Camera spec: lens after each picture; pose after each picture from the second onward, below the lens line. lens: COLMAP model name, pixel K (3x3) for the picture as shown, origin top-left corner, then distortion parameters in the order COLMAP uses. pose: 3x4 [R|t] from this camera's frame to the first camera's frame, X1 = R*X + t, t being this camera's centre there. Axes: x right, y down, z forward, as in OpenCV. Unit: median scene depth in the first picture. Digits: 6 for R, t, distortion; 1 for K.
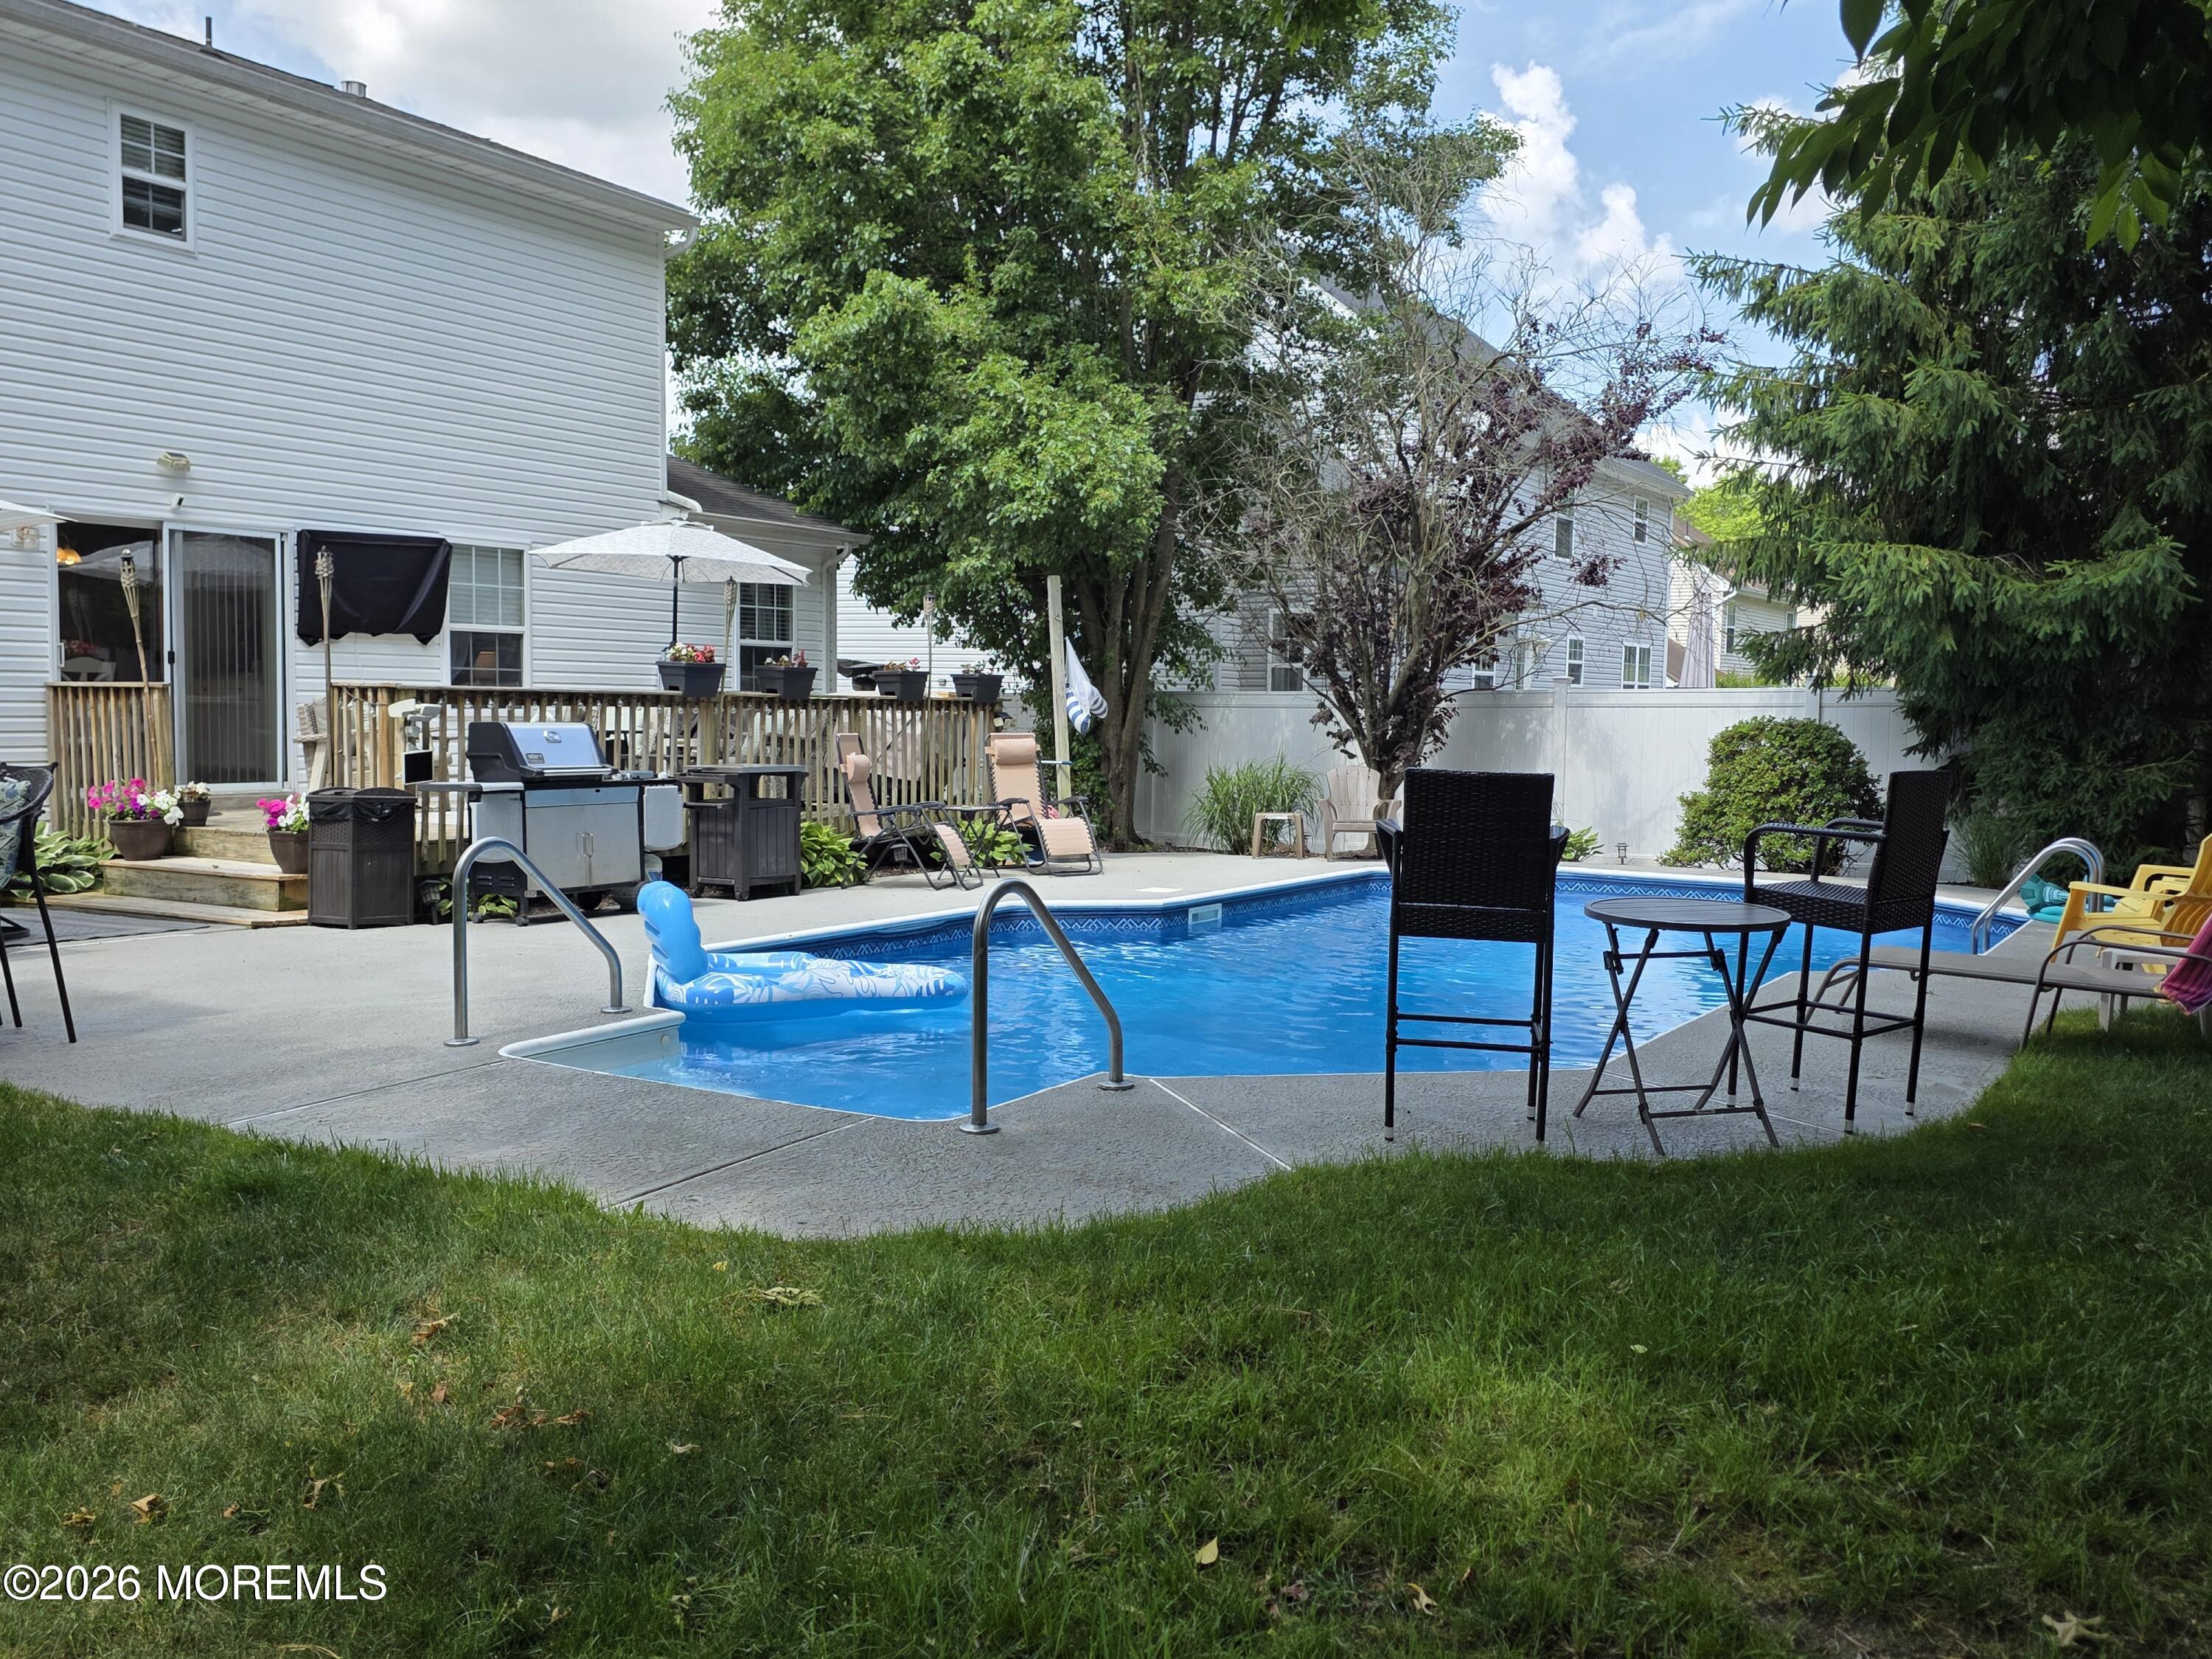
lens RADIAL K [[1972.8, 0, 1106.0], [0, 1972.8, 829.5], [0, 0, 1]] dist [0.002447, 0.091538]
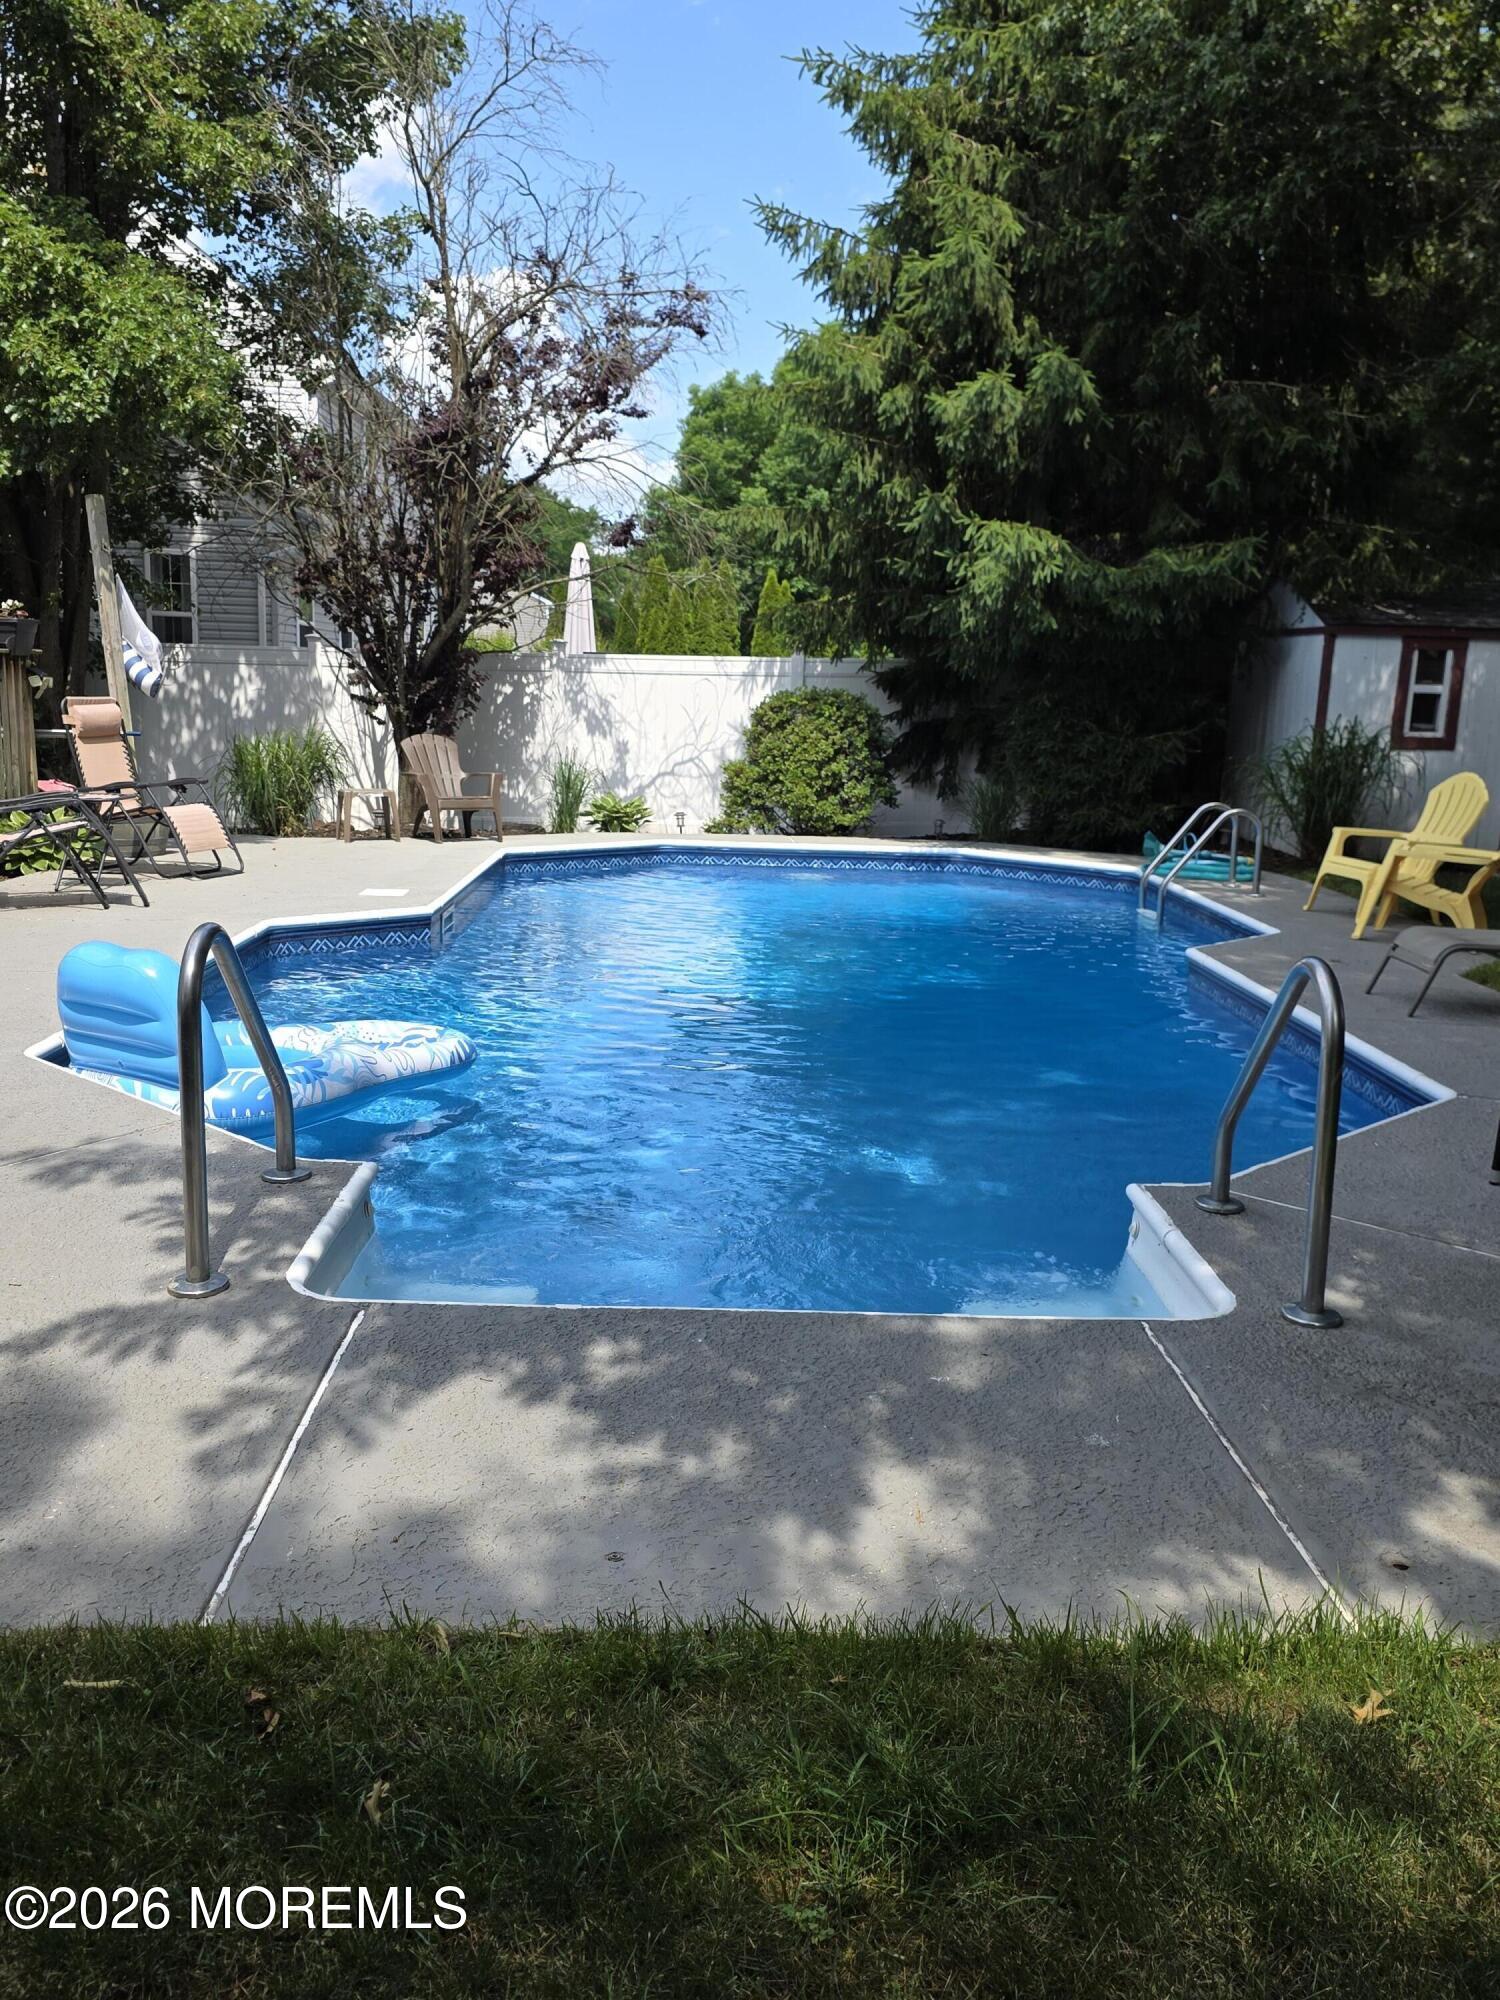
lens RADIAL K [[1783.7, 0, 750.0], [0, 1783.7, 1000.0], [0, 0, 1]] dist [0.002447, 0.091538]
pose [[0.835857, -0.084766, 0.542363, -0.215863], [0.016581, 0.991454, 0.129401, -0.015935], [-0.548697, -0.099168, 0.830119, 0.229898]]
